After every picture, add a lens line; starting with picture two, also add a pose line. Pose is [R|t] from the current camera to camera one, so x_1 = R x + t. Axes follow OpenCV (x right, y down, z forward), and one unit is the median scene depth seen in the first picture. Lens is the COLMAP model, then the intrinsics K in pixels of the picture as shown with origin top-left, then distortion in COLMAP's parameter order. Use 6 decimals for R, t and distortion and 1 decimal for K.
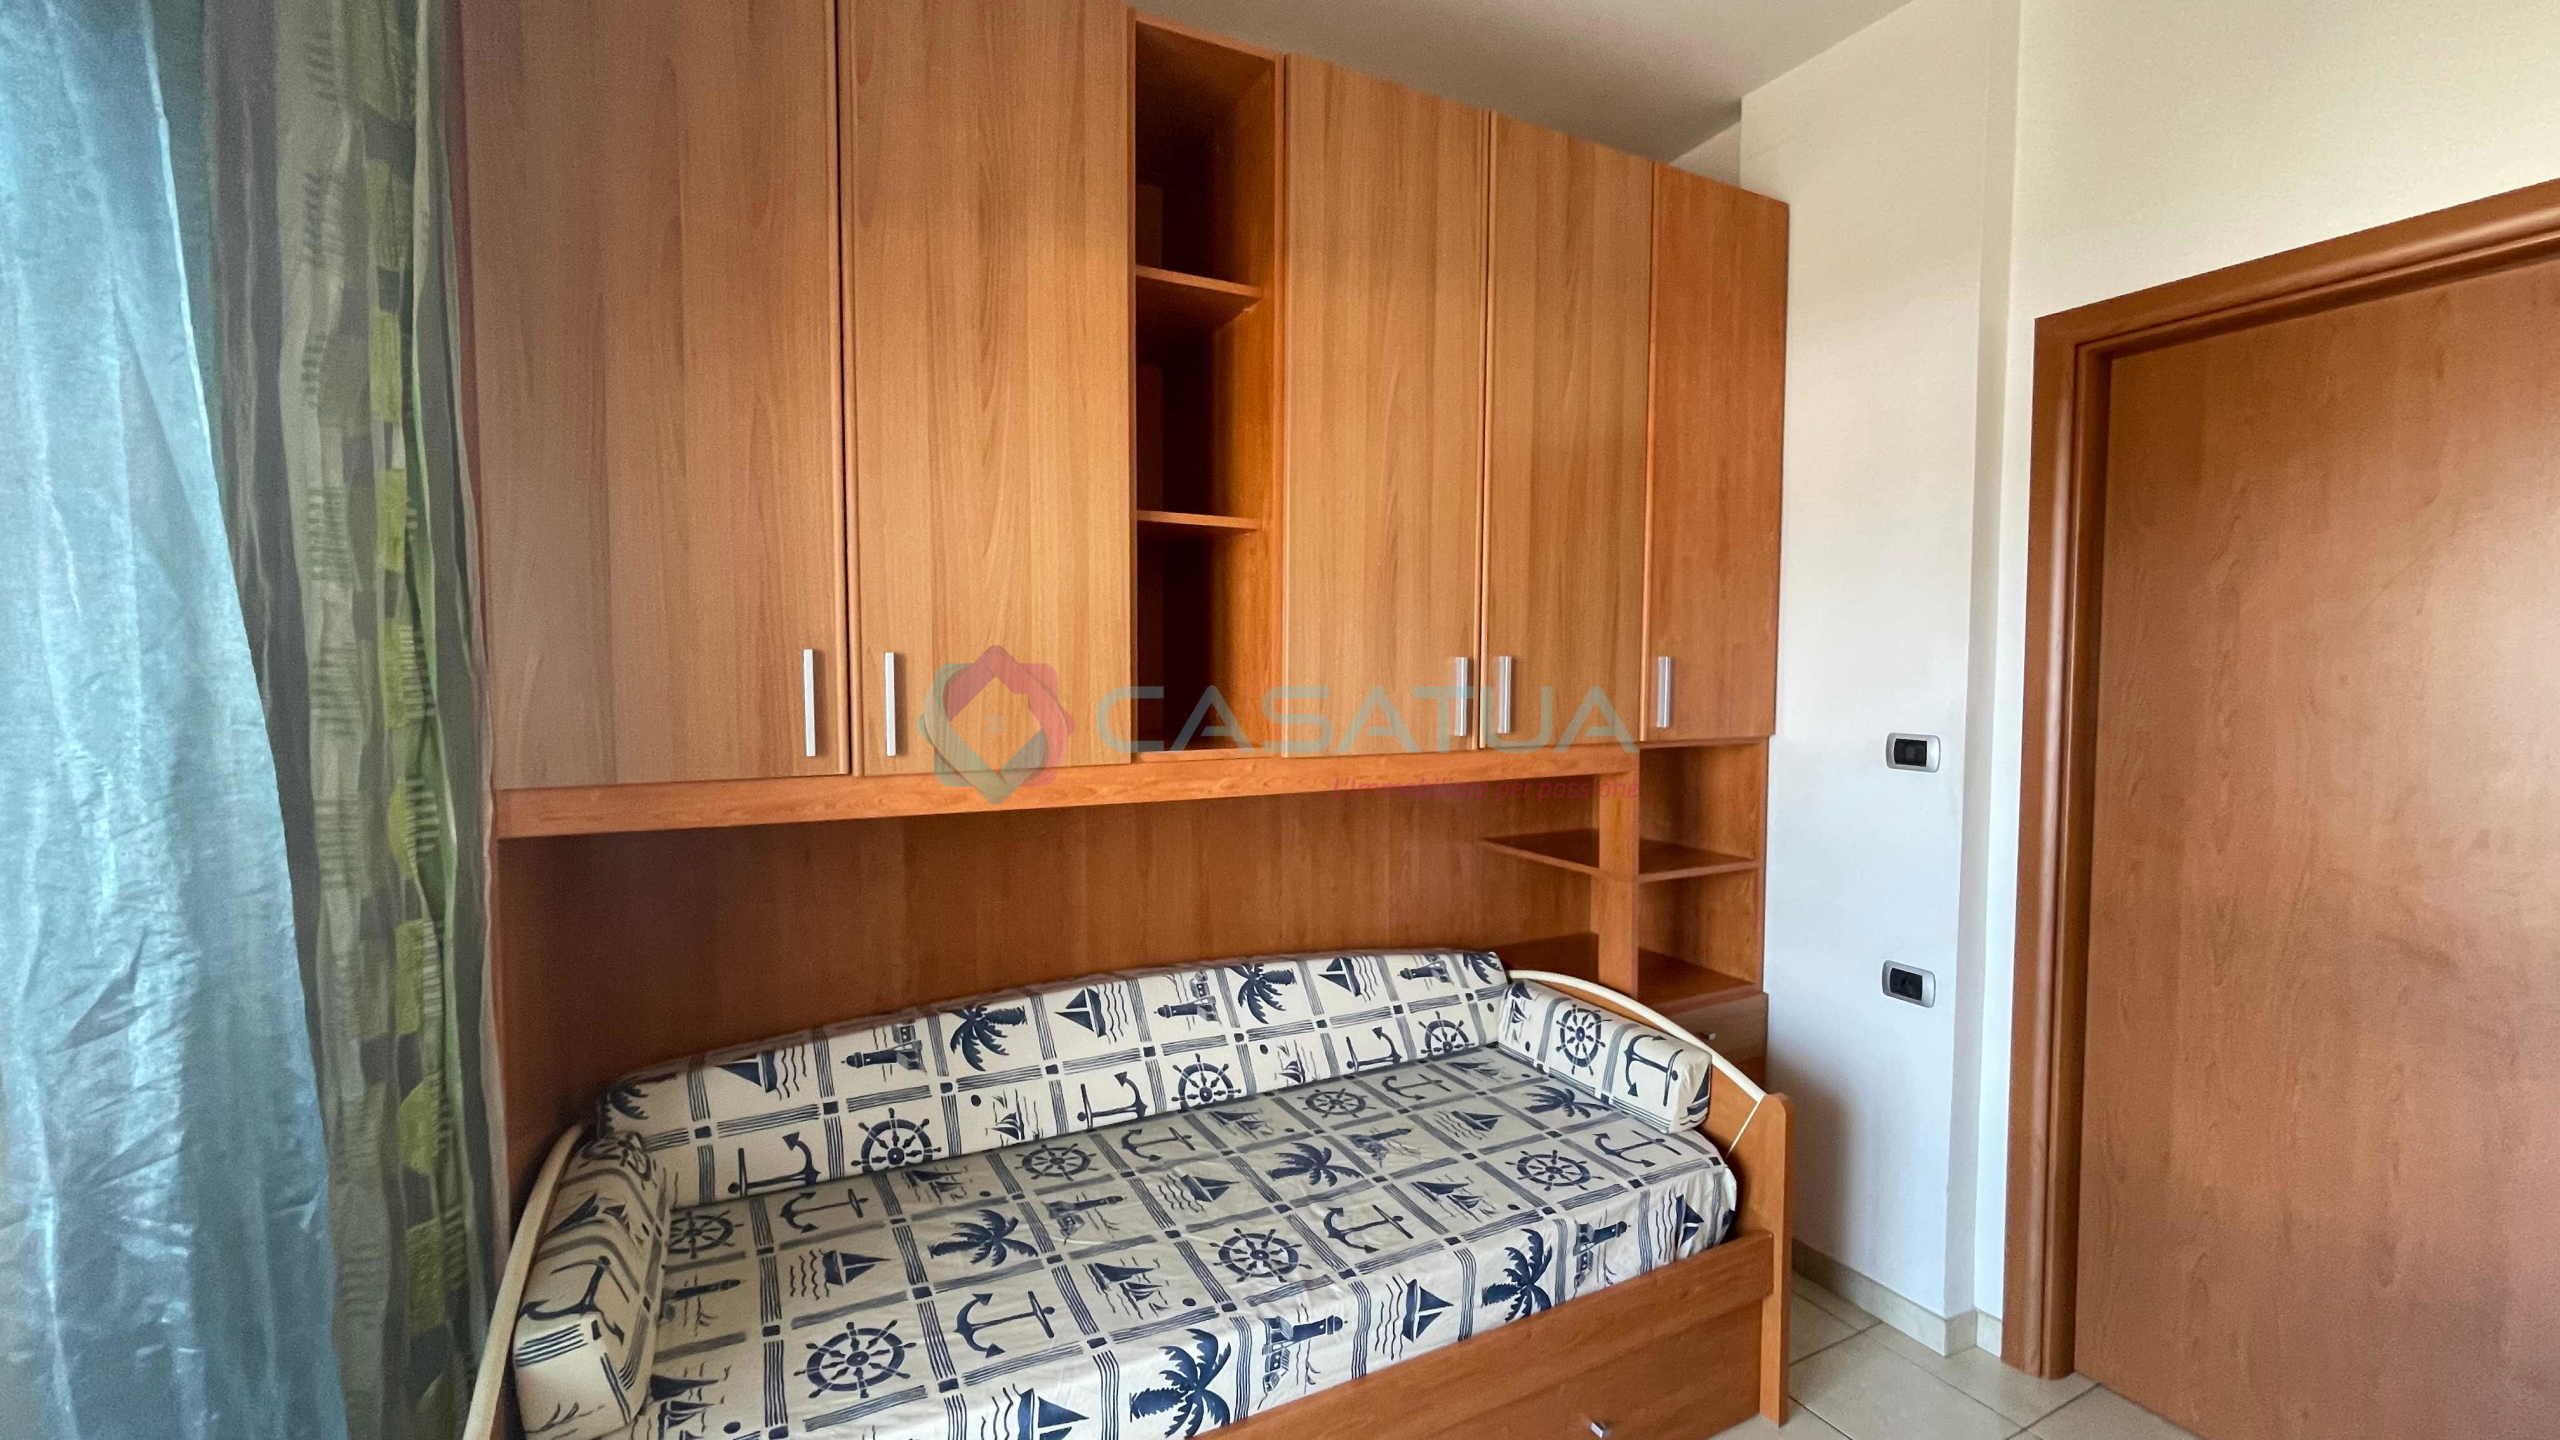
lens RADIAL K [[1041.4, 0, 1280.0], [0, 1041.4, 720.0], [0, 0, 1]] dist [-0.000705, -0.000325]
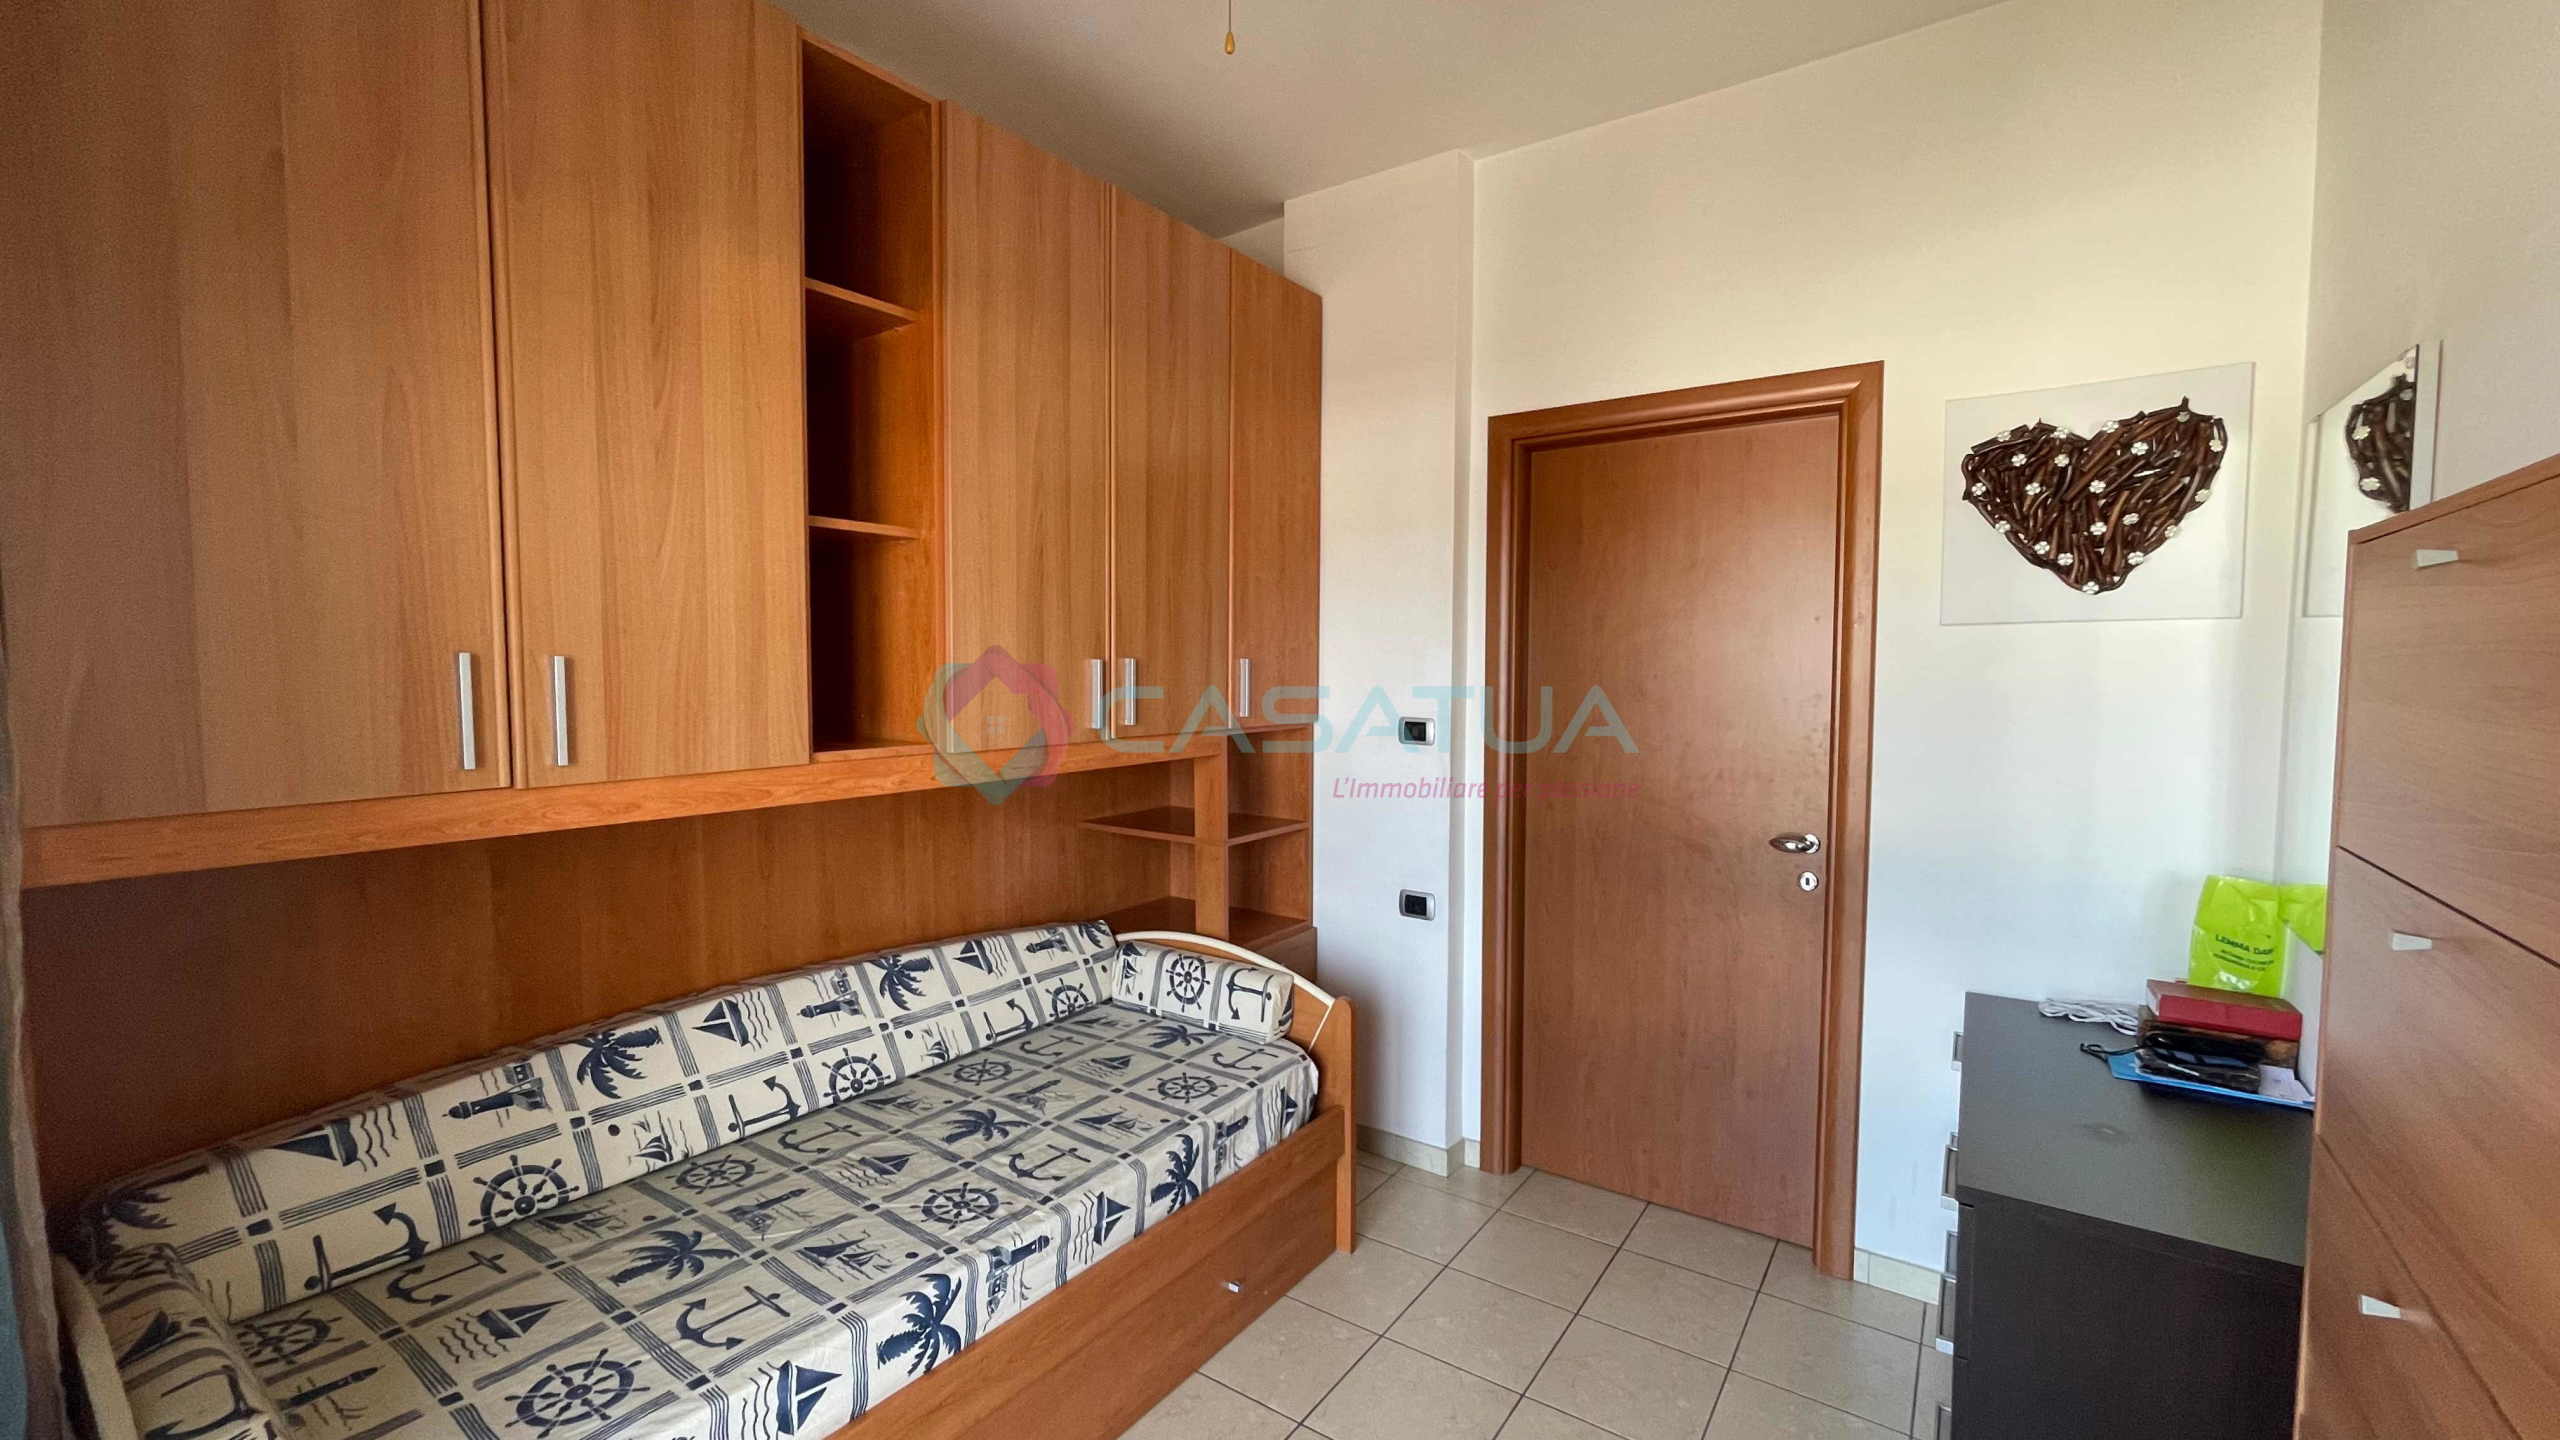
lens RADIAL K [[1018.8, 0, 1280.0], [0, 1018.8, 720.0], [0, 0, 1]] dist [0.000788, 0.000494]
pose [[0.889627, -0.026074, 0.455943, -0.164300], [0.023966, 0.999659, 0.010406, -0.000235], [-0.456059, 0.001670, 0.889948, -0.092005]]
